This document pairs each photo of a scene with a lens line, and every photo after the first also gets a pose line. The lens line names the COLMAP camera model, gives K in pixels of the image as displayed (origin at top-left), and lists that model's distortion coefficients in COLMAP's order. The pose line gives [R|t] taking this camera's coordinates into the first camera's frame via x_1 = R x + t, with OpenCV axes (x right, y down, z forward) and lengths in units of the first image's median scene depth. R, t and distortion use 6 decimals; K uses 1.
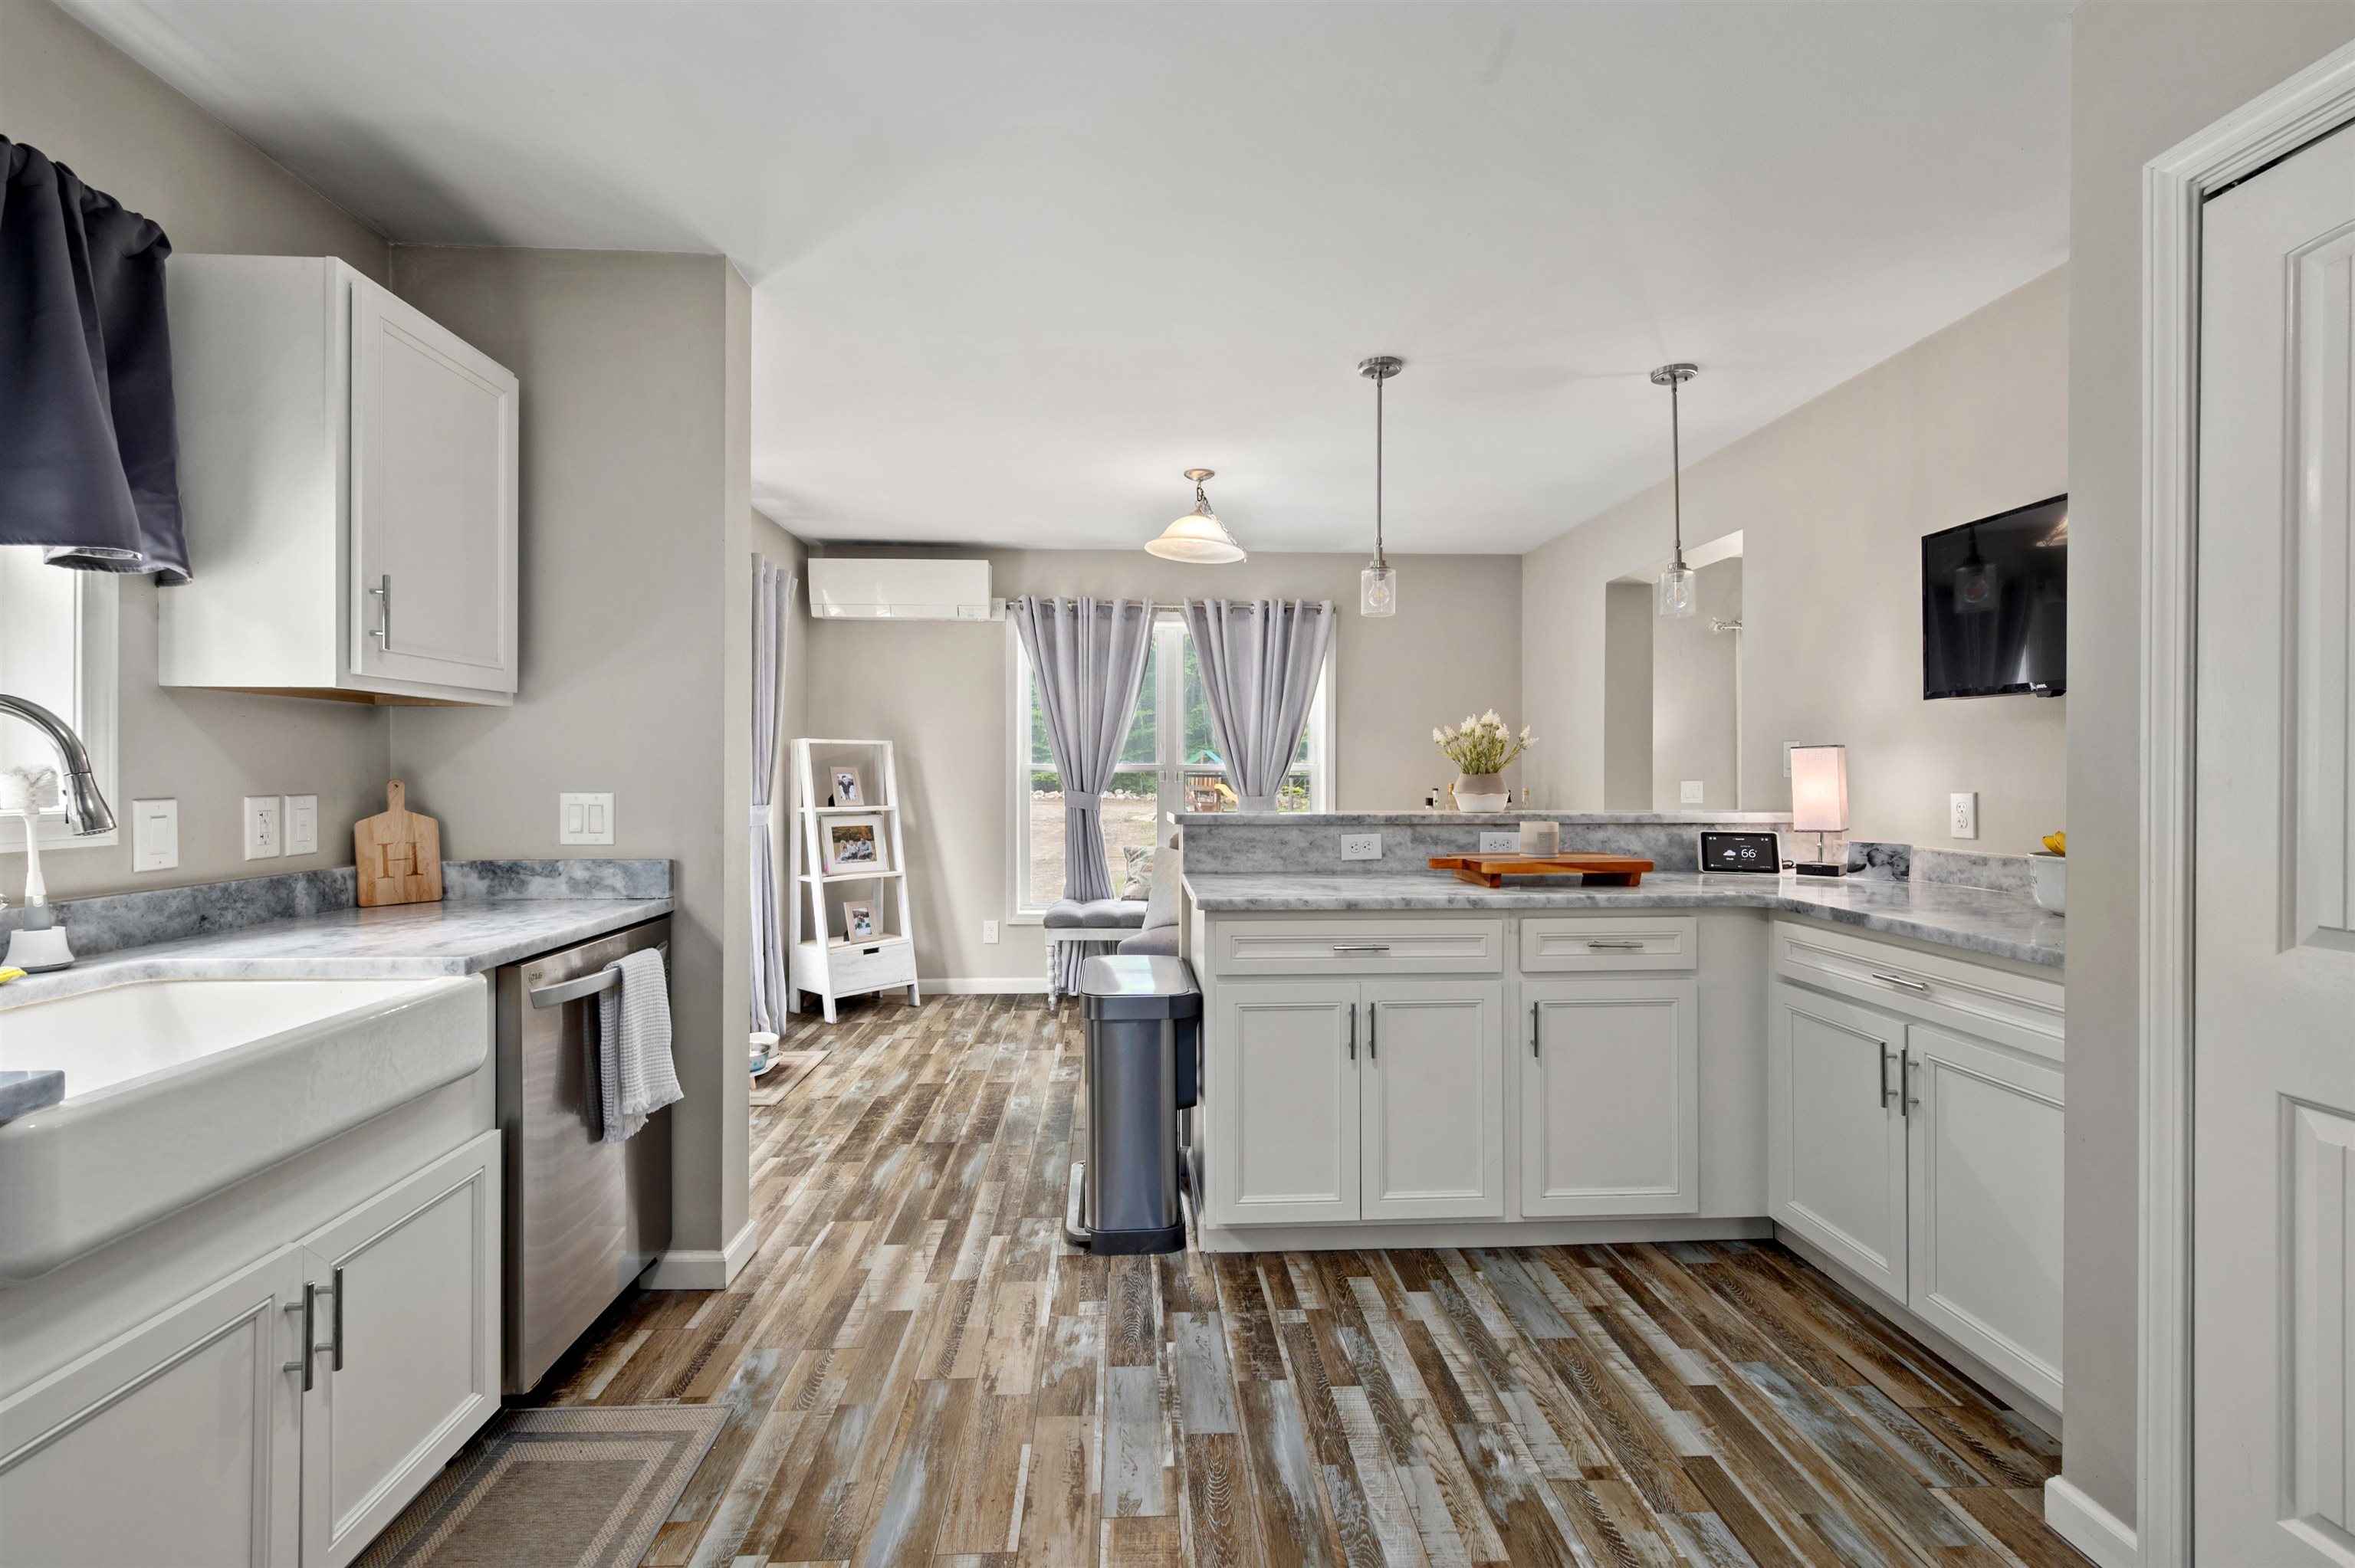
lens RADIAL K [[1039.7, 0, 1181.4], [0, 1039.7, 776.0], [0, 0, 1]] dist [0.001565, 0.000453]
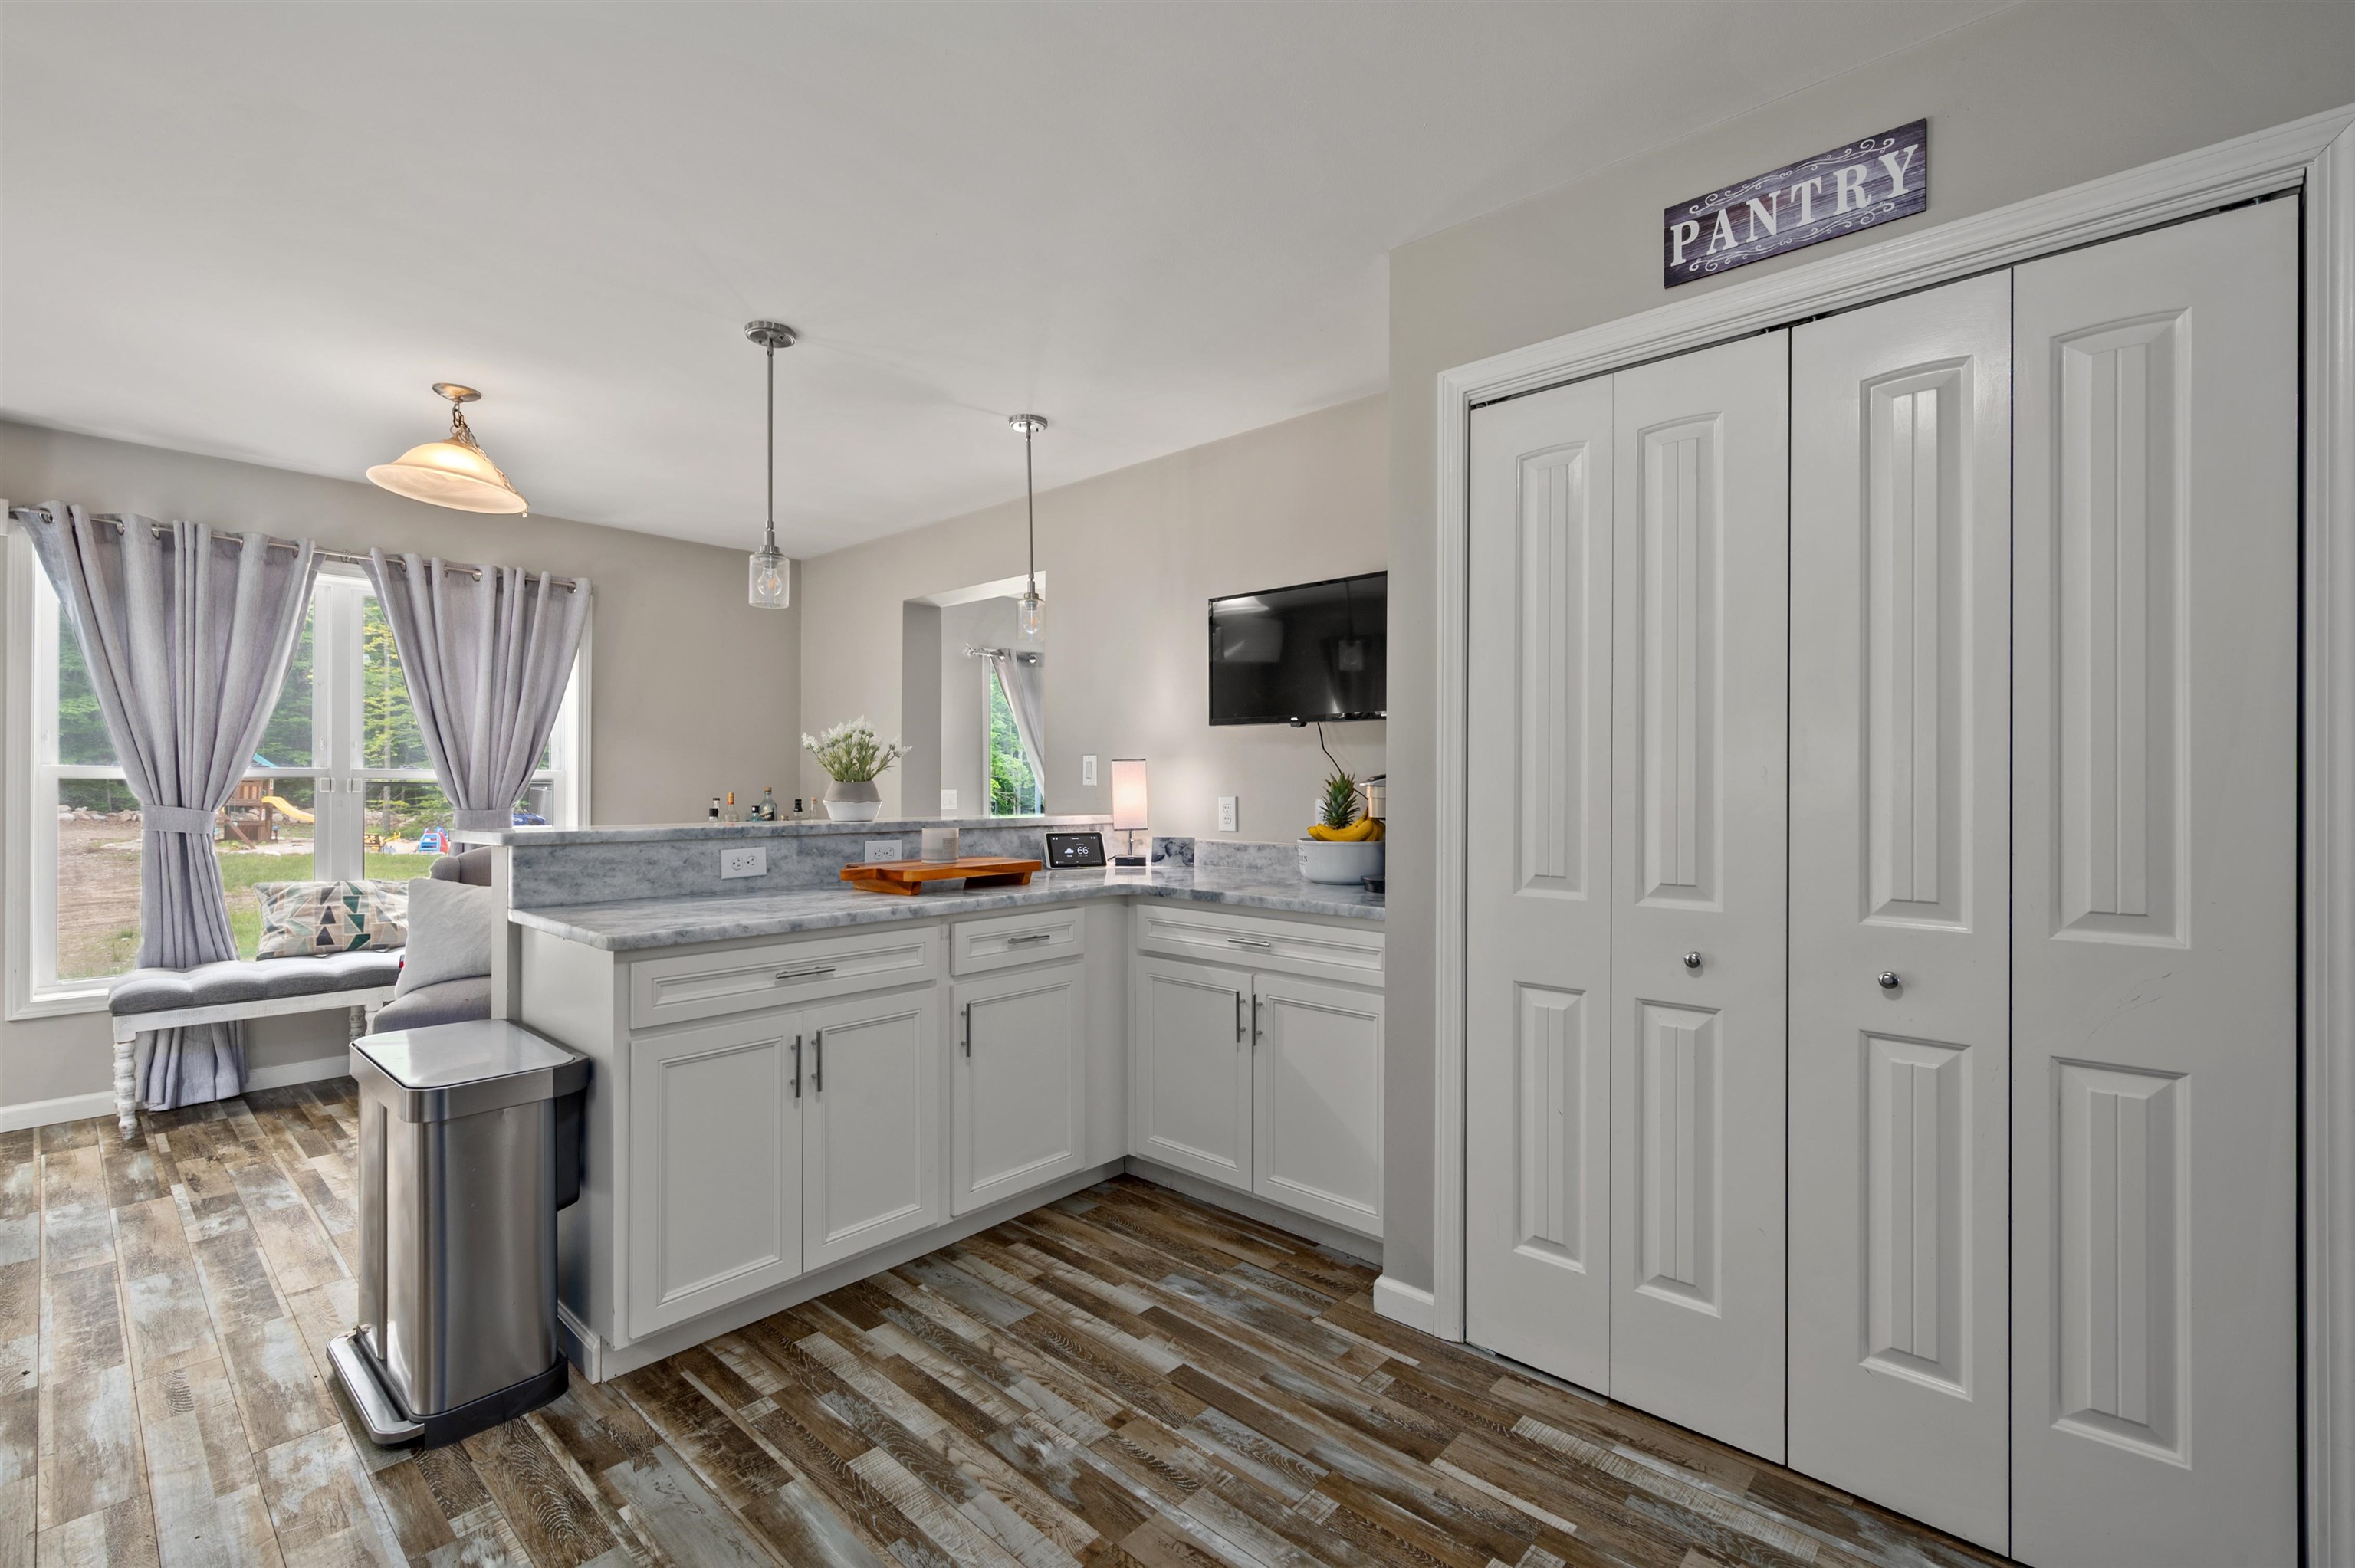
lens RADIAL K [[1017.4, 0, 1177.5], [0, 1017.4, 784.0], [0, 0, 1]] dist [0.001509, 0.000872]
pose [[0.706094, 0.001733, 0.708116, -0.224244], [-0.000153, 0.999997, -0.002296, 0.003043], [-0.708118, 0.001513, 0.706092, 0.142869]]
